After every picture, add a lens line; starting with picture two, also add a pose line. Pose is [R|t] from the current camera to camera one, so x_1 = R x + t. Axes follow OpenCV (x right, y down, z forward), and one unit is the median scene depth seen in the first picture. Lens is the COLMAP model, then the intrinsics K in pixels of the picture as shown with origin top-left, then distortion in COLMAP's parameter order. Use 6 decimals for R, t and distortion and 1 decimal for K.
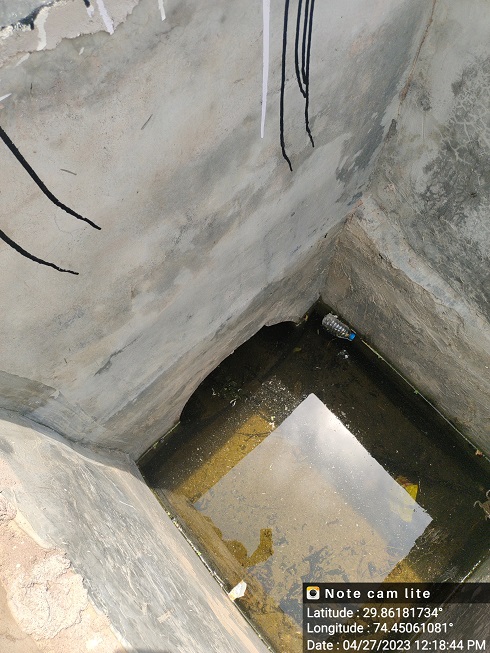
lens RADIAL K [[485.1, 0, 245.0], [0, 485.1, 326.5], [0, 0, 1]] dist [0.001617, -0.003038]
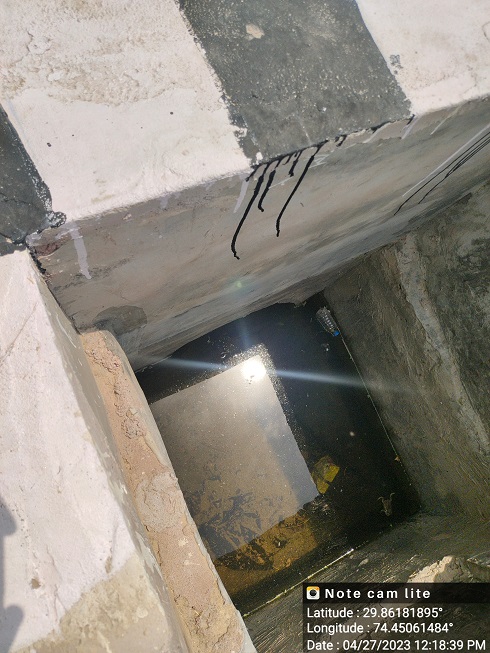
lens RADIAL K [[485.1, 0, 245.0], [0, 485.1, 326.5], [0, 0, 1]] dist [0.001617, -0.003038]
pose [[0.923176, 0.336392, 0.185975, -0.256407], [-0.358324, 0.928262, 0.099669, -0.040625], [-0.139106, -0.158651, 0.977486, -0.101434]]
